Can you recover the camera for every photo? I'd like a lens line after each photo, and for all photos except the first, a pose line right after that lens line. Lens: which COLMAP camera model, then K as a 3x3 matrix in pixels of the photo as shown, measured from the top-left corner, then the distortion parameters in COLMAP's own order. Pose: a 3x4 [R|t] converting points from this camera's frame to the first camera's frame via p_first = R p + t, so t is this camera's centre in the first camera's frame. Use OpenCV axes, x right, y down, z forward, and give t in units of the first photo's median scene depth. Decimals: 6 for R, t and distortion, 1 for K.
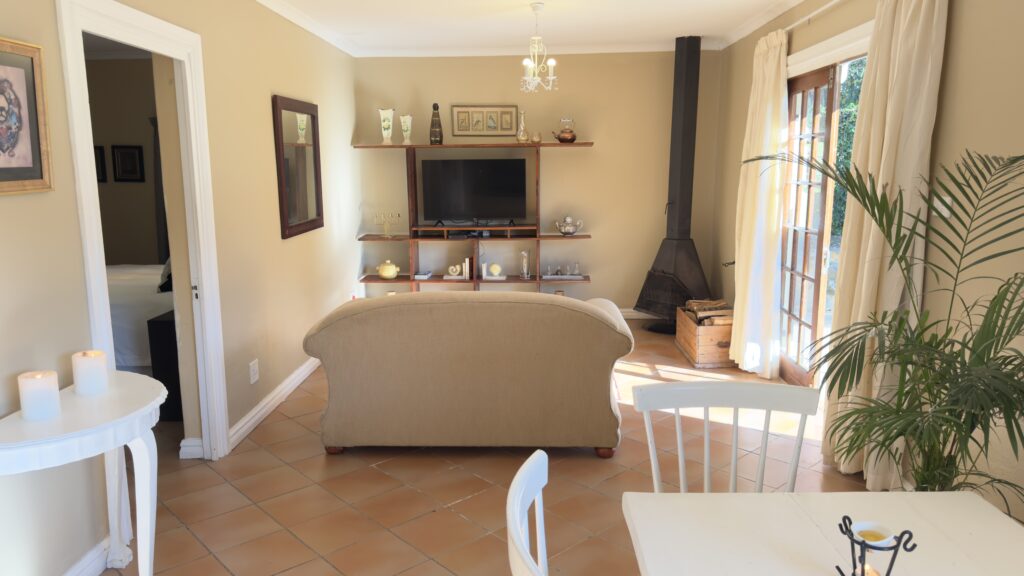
lens RADIAL K [[713.4, 0, 509.6], [0, 713.4, 291.6], [0, 0, 1]] dist [0.030773, -0.005579]
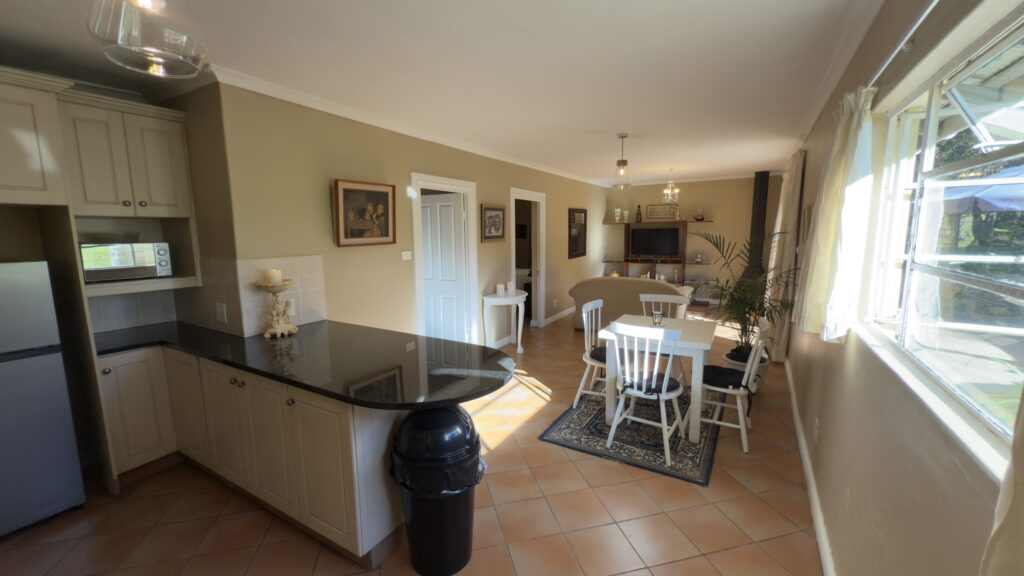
lens RADIAL K [[409.6, 0, 510.8], [0, 409.6, 286.5], [0, 0, 1]] dist [-0.001263, -0.000048]
pose [[0.876191, 0.058887, -0.478353, 0.186129], [-0.074839, 0.997093, -0.014335, 0.054080], [0.476118, 0.048360, 0.878051, -0.368105]]
